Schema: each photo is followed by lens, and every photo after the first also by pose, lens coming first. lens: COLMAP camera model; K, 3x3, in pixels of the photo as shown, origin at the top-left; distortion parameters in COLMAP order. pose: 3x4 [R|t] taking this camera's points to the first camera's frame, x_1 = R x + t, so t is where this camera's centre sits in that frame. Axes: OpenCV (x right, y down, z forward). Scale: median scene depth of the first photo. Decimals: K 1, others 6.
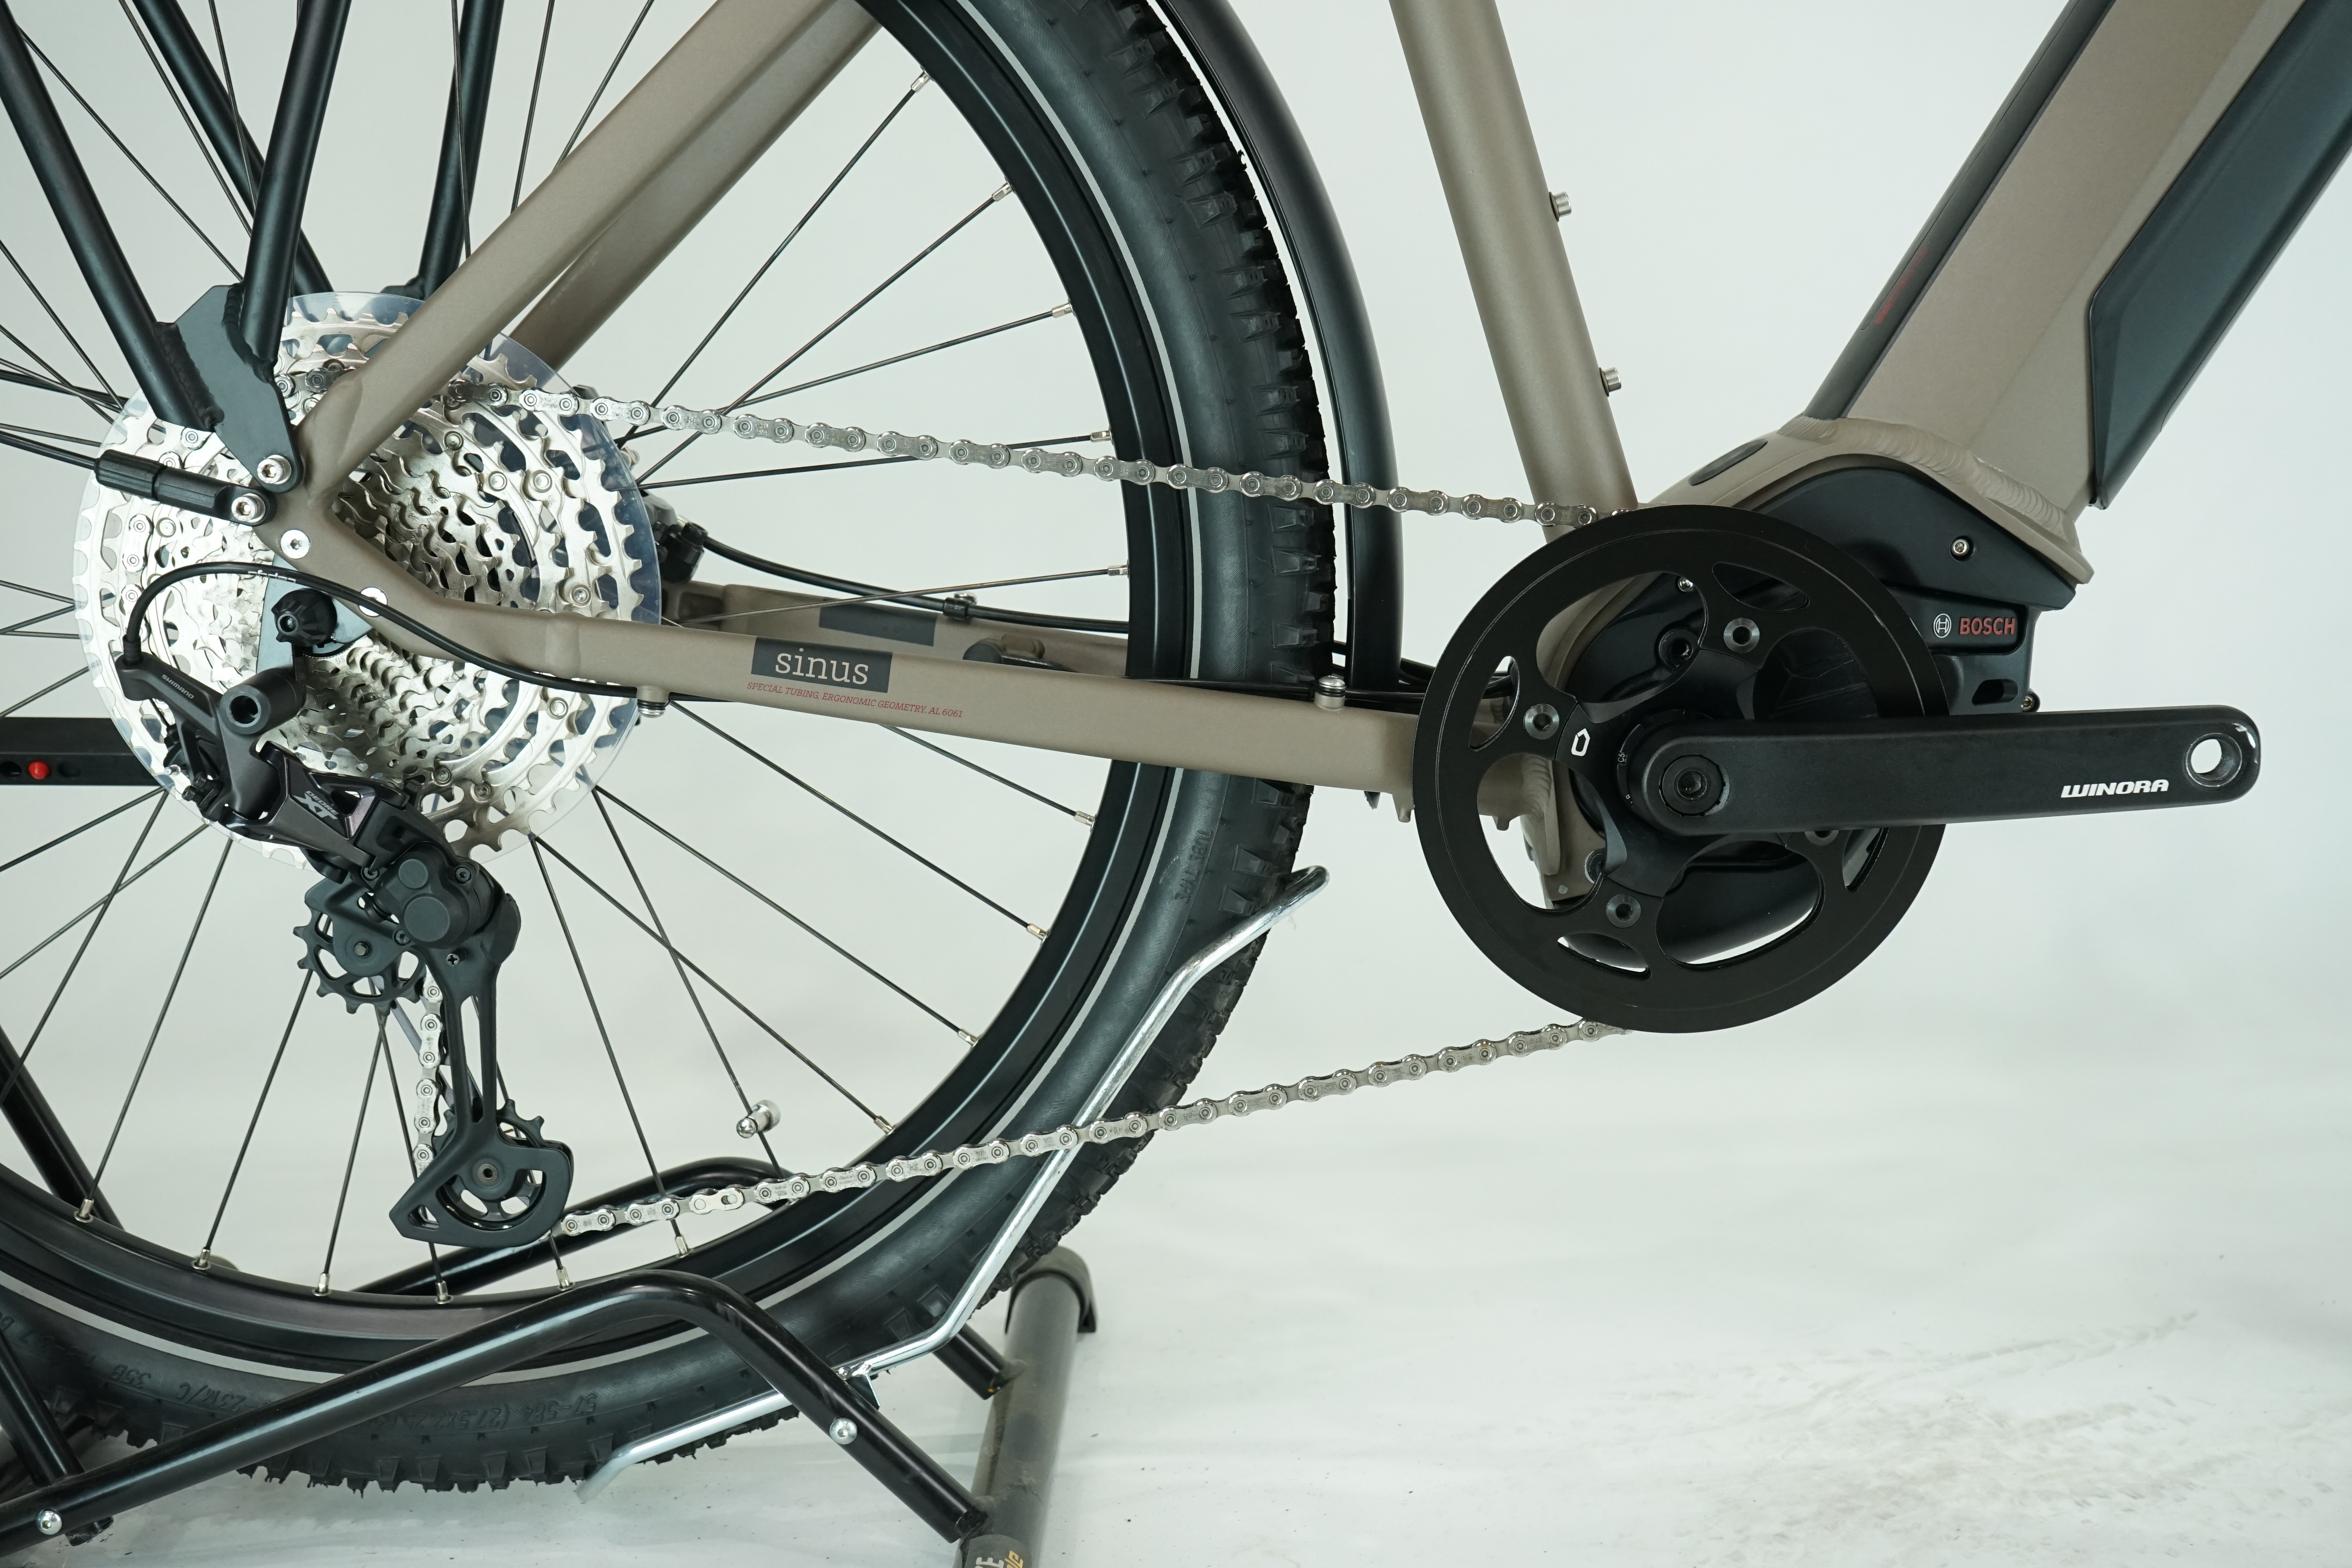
lens RADIAL K [[2573.4, 0, 1165.7], [0, 2573.4, 774.4], [0, 0, 1]] dist [0.015747, 0.000000]
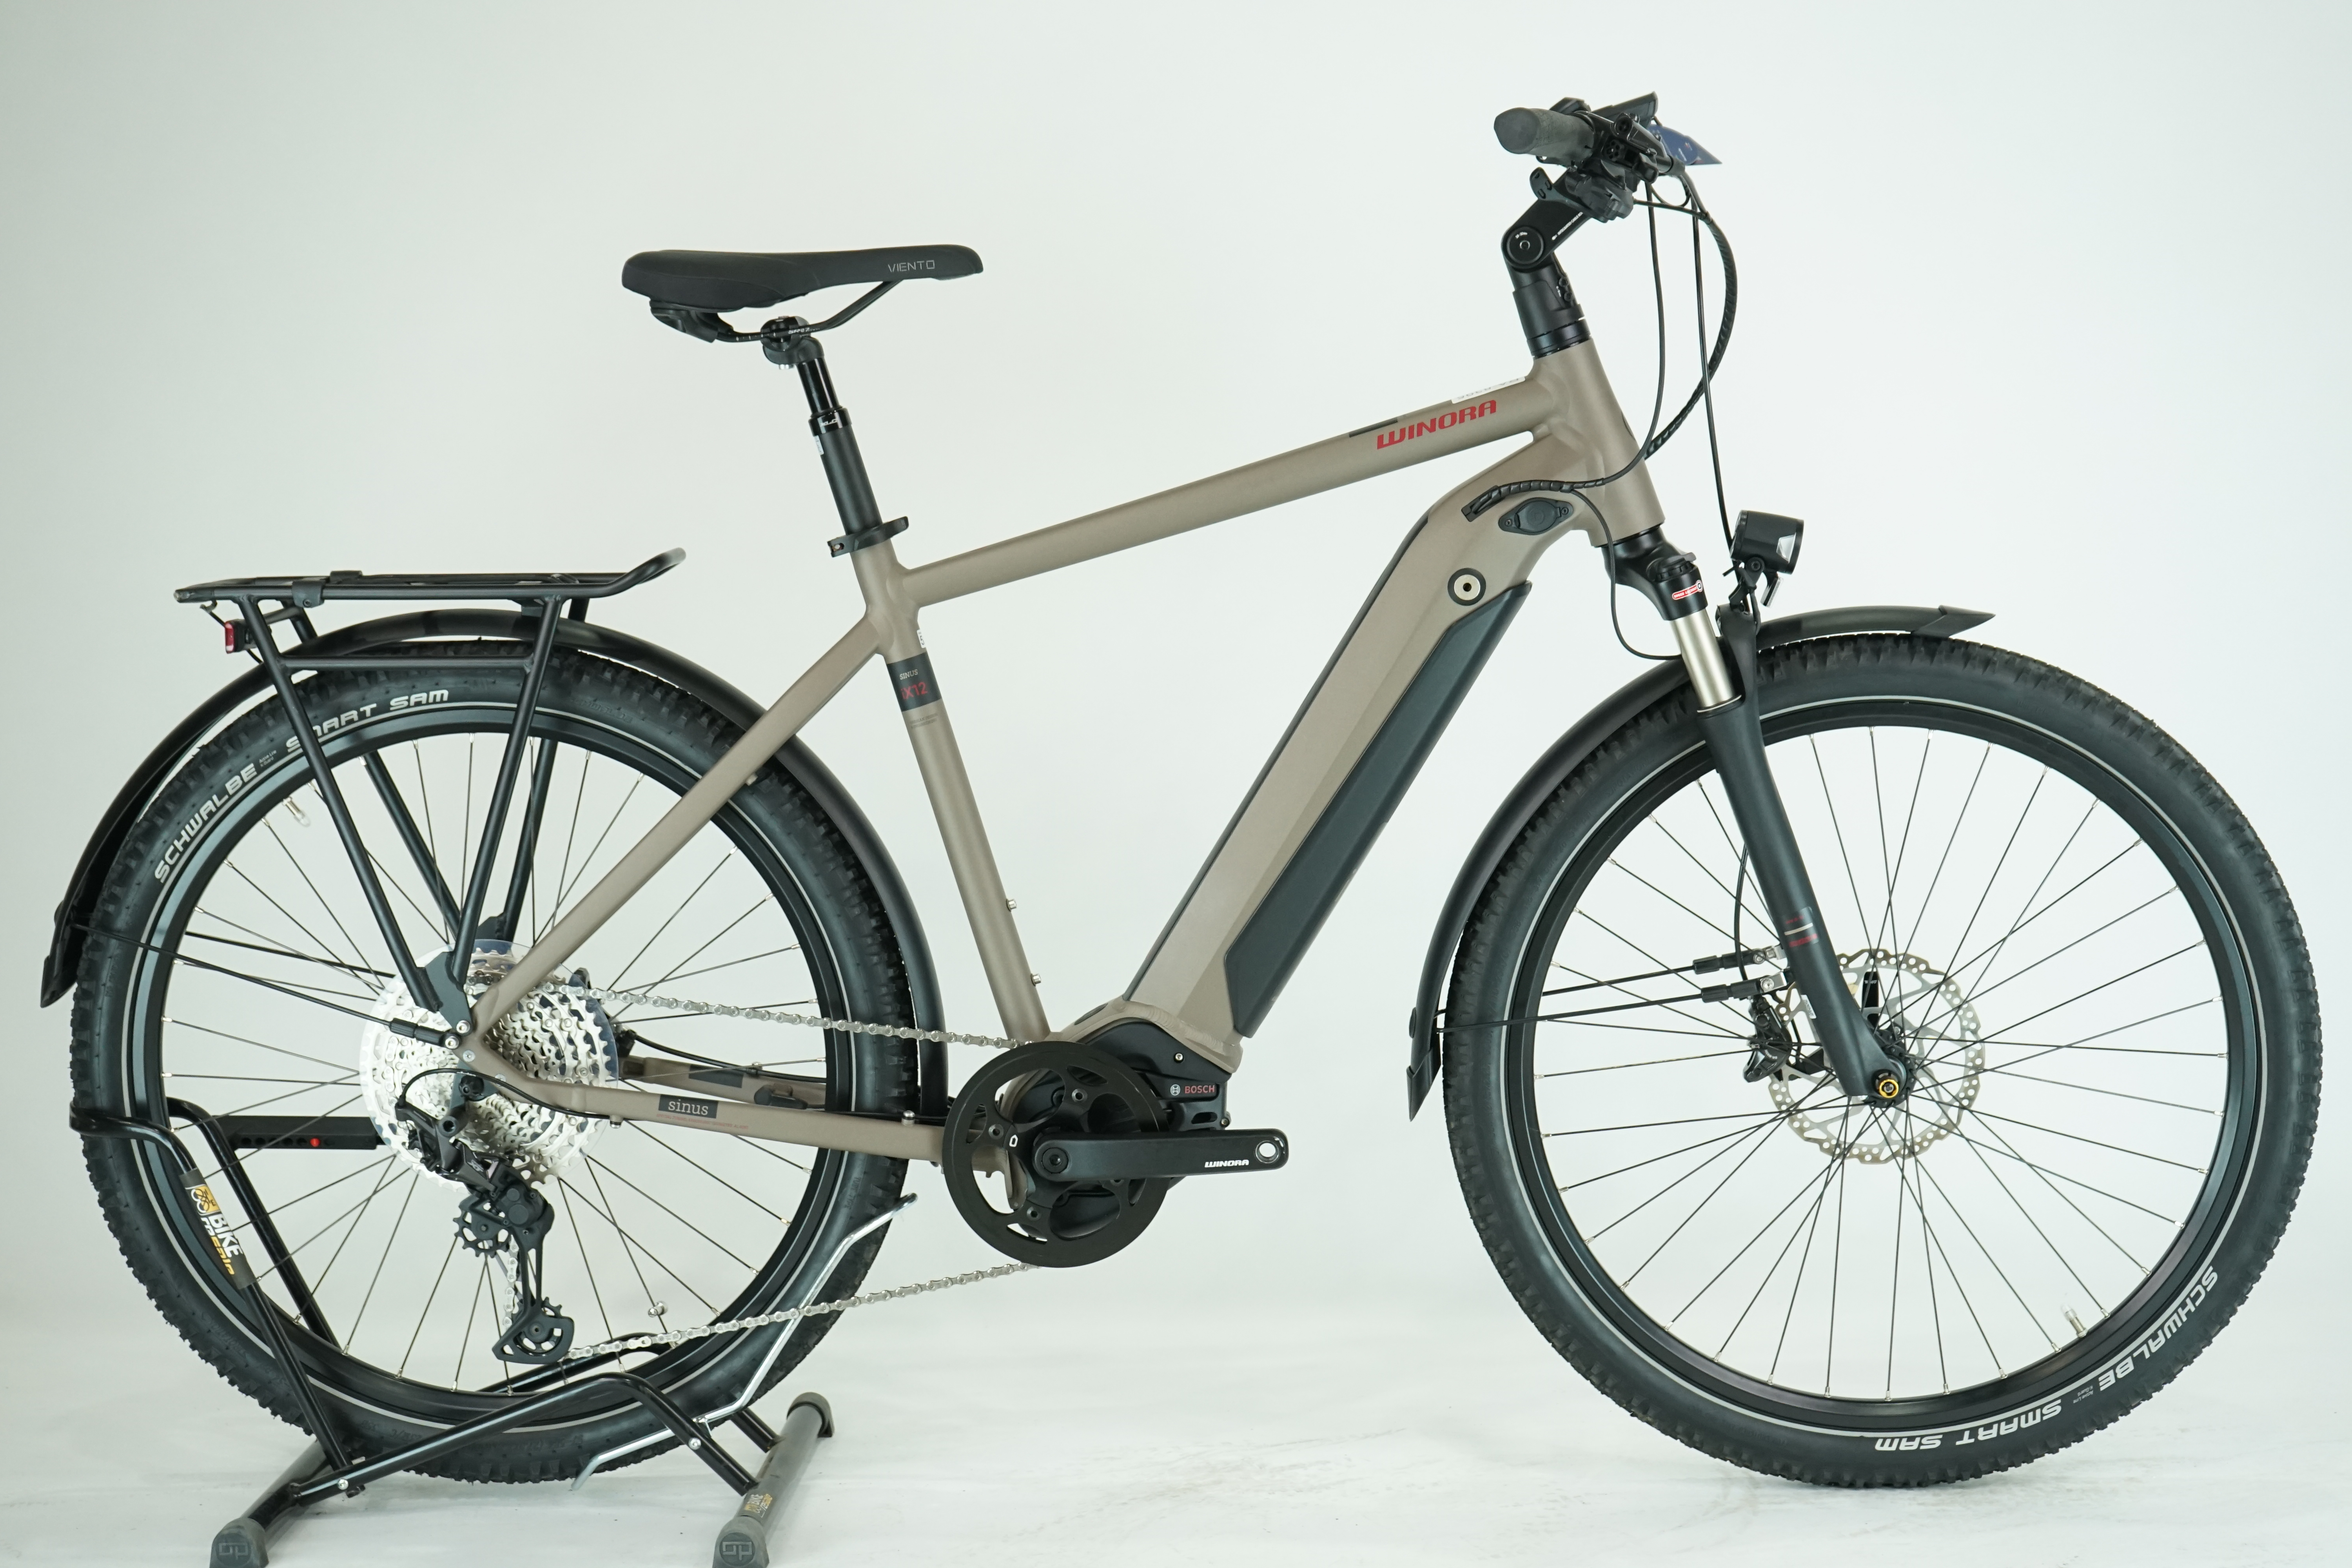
lens RADIAL K [[4086.9, 0, 1171.7], [0, 4086.9, 793.5], [0, 0, 1]] dist [-0.018309, 0.000000]
pose [[0.999616, 0.003091, -0.027522, 0.389409], [-0.004583, 0.998513, -0.054314, -0.121392], [0.027313, 0.054419, 0.998145, -2.592487]]
